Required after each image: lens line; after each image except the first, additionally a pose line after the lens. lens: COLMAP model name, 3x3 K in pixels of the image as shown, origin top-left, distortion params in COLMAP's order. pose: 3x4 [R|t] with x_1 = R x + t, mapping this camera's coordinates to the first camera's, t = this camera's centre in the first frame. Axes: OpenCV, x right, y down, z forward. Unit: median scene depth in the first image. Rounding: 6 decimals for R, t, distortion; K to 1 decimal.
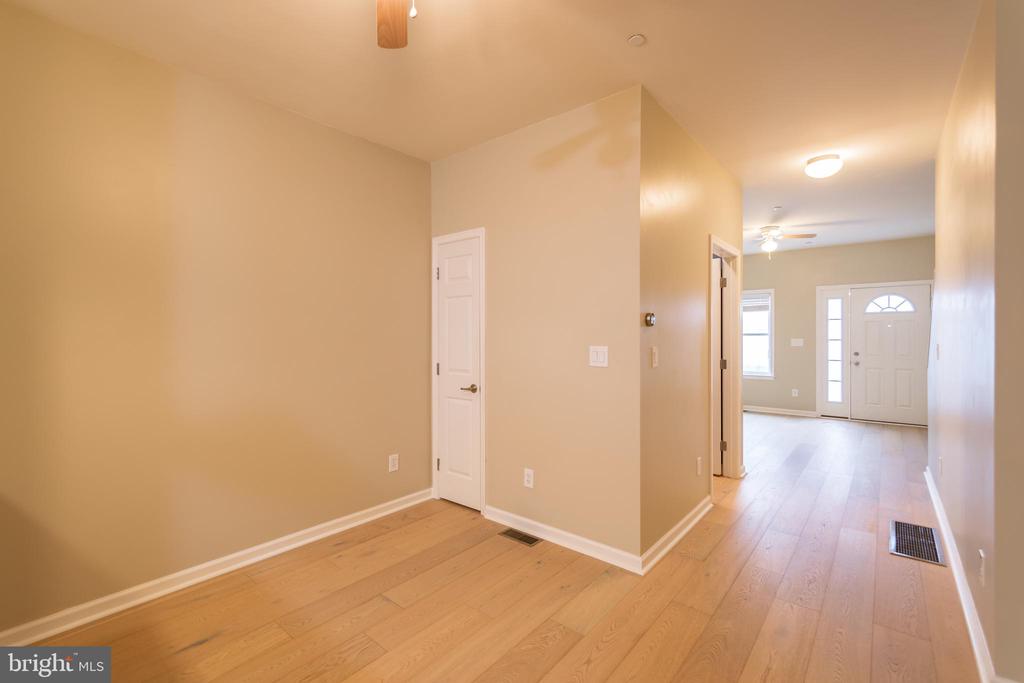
lens RADIAL K [[453.3, 0, 517.8], [0, 453.3, 341.9], [0, 0, 1]] dist [-0.003274, -0.000058]
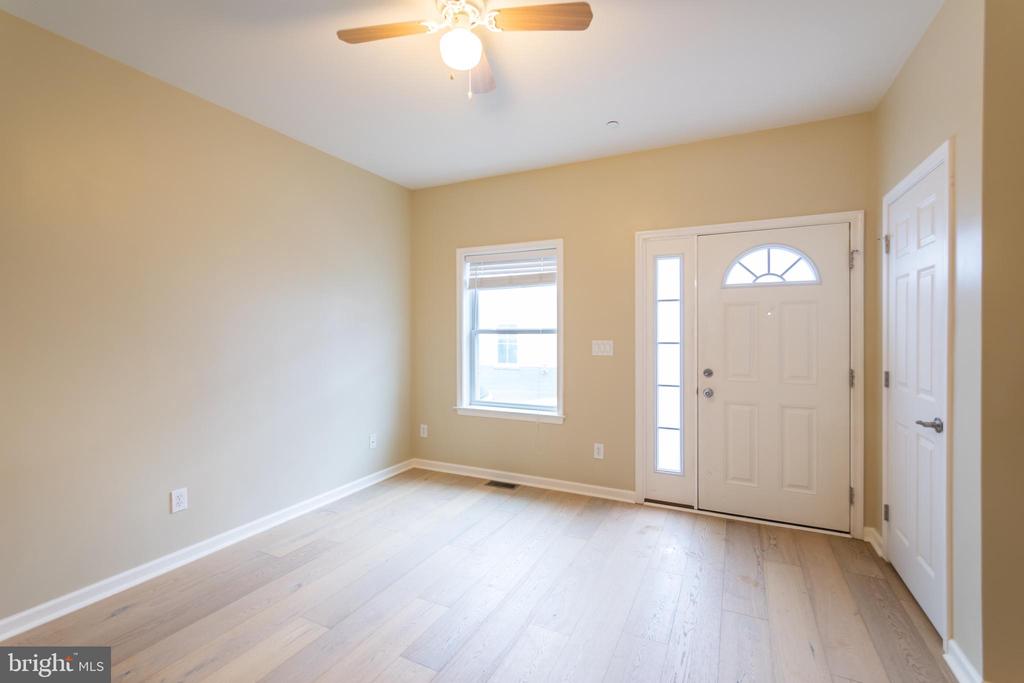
lens RADIAL K [[453.3, 0, 516.4], [0, 453.3, 341.7], [0, 0, 1]] dist [-0.003274, -0.000058]
pose [[0.972562, 0.002393, 0.232633, 0.438743], [-0.001549, 0.999992, -0.003812, -0.003866], [-0.232641, 0.003347, 0.972557, 0.580131]]
